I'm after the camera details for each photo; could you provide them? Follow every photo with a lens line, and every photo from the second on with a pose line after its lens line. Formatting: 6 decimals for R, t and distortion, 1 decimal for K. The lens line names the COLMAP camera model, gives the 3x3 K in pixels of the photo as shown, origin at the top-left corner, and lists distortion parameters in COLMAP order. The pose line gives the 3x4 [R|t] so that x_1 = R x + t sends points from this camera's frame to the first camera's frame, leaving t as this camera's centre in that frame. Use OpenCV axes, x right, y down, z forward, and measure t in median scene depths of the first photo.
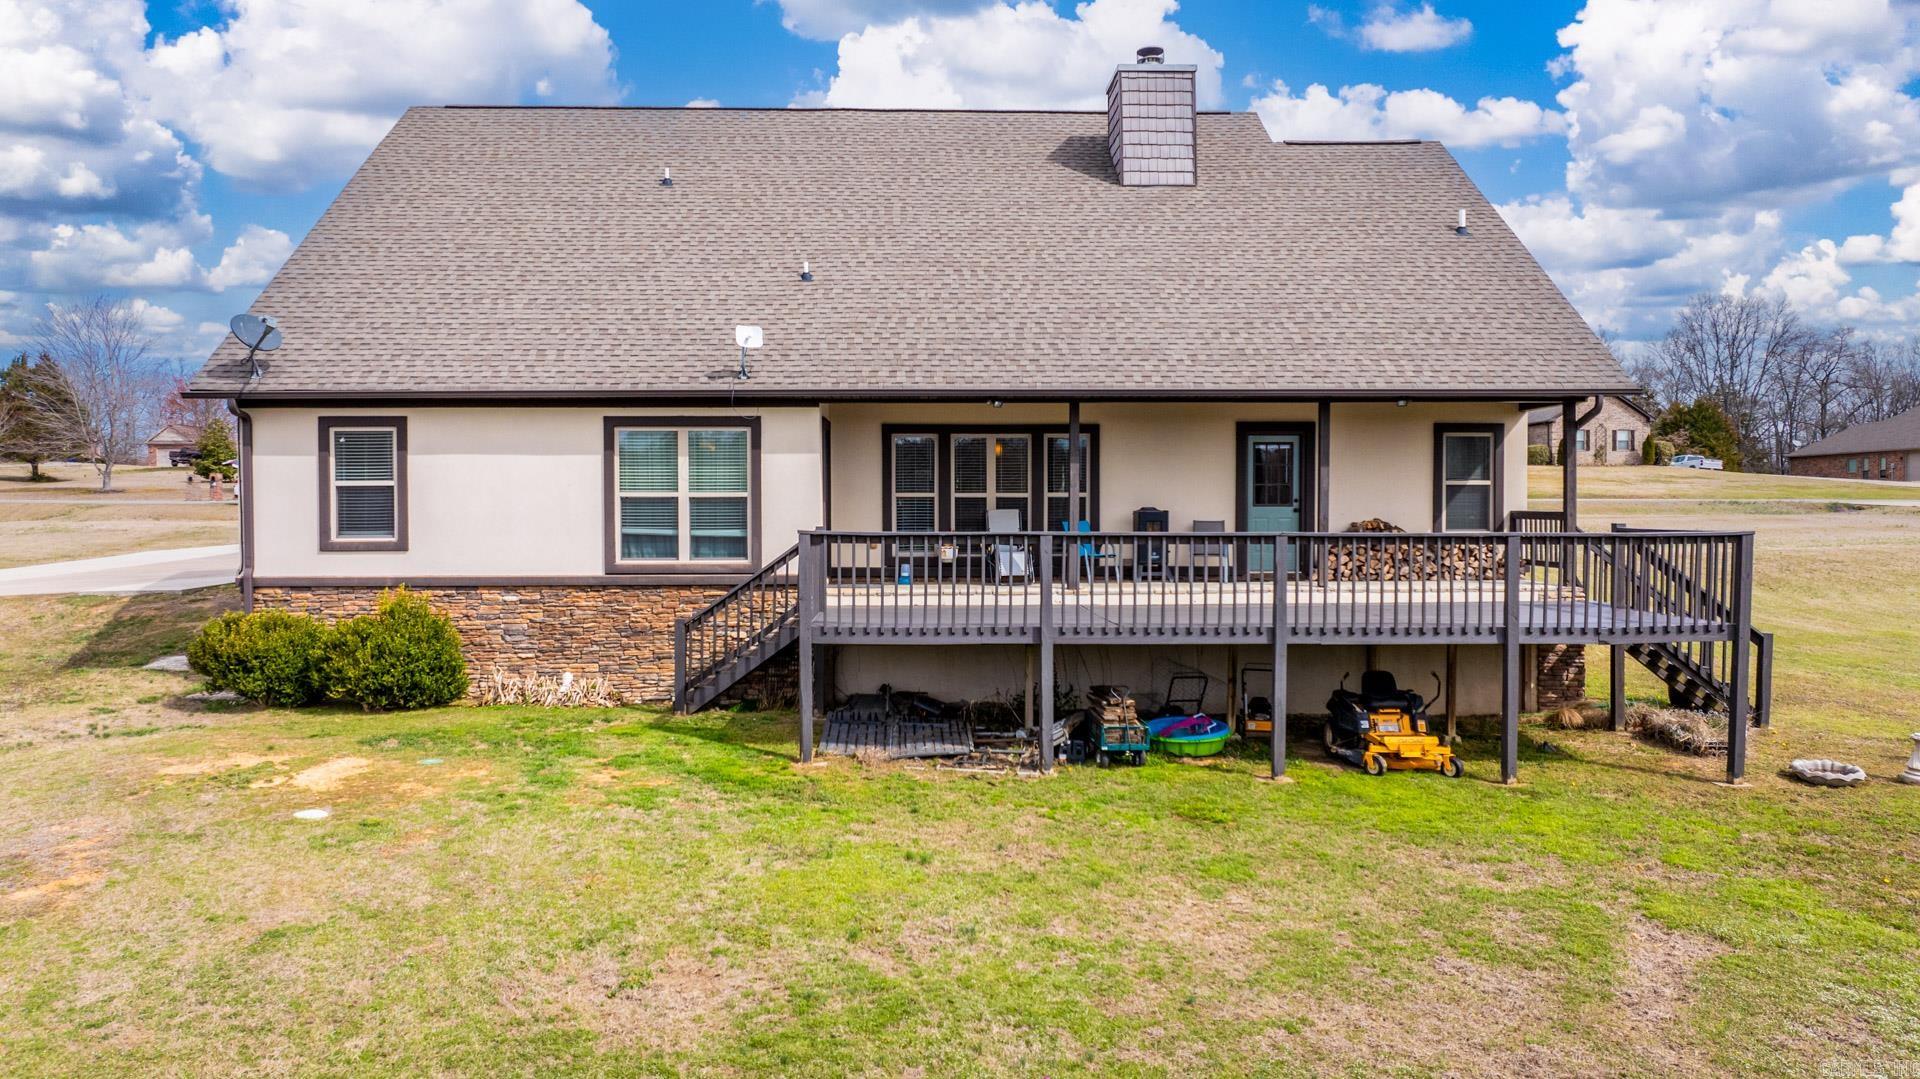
lens RADIAL K [[1349.2, 0, 960.0], [0, 1349.2, 539.5], [0, 0, 1]] dist [-0.017391, 0.001706]
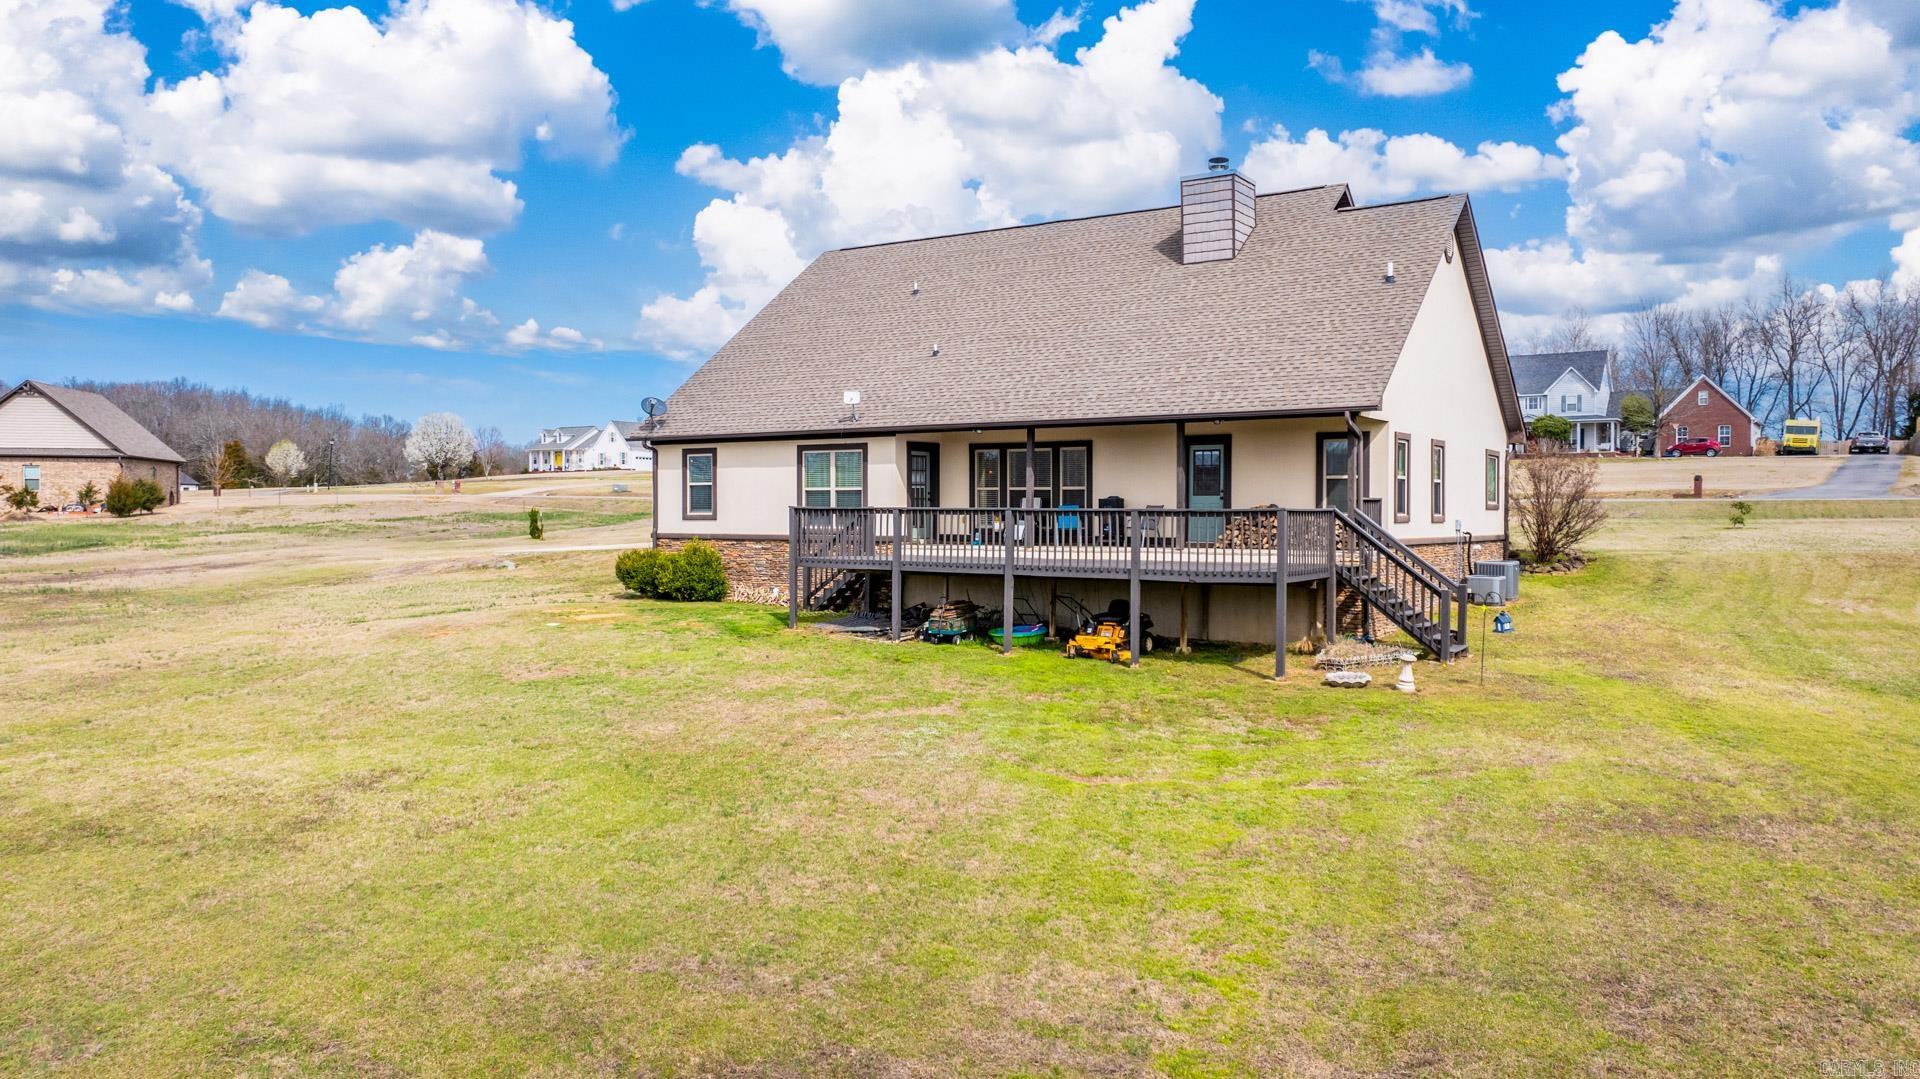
lens RADIAL K [[1349.2, 0, 960.0], [0, 1349.2, 539.5], [0, 0, 1]] dist [-0.017391, 0.001706]
pose [[0.818387, 0.015536, -0.574458, 0.898733], [-0.017272, 0.999848, 0.002434, 0.024113], [0.574408, 0.007930, 0.818530, -0.318275]]
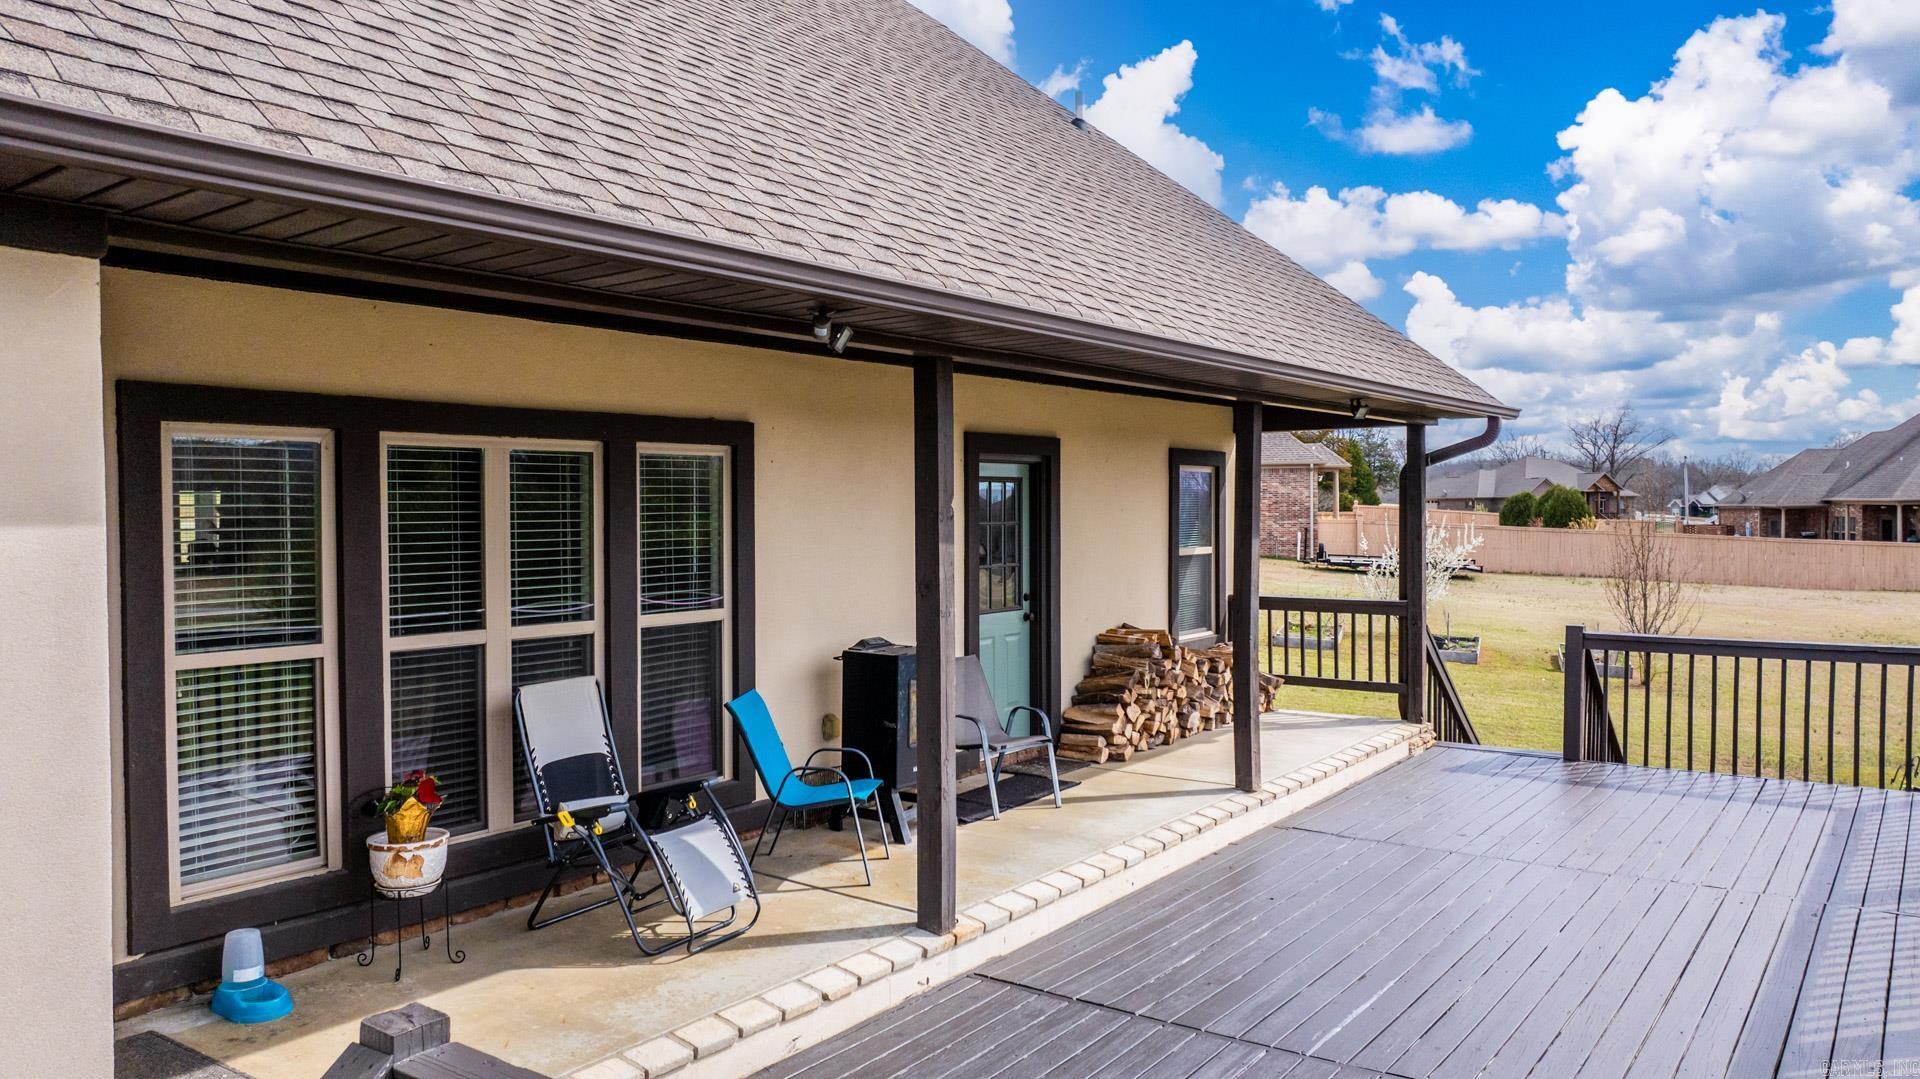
lens RADIAL K [[1349.2, 0, 960.0], [0, 1349.2, 539.5], [0, 0, 1]] dist [-0.017391, 0.001706]
pose [[0.605899, -0.020039, 0.795289, -0.166102], [0.025322, 0.999662, 0.005896, -0.057926], [-0.795138, 0.016566, 0.606202, 0.786372]]
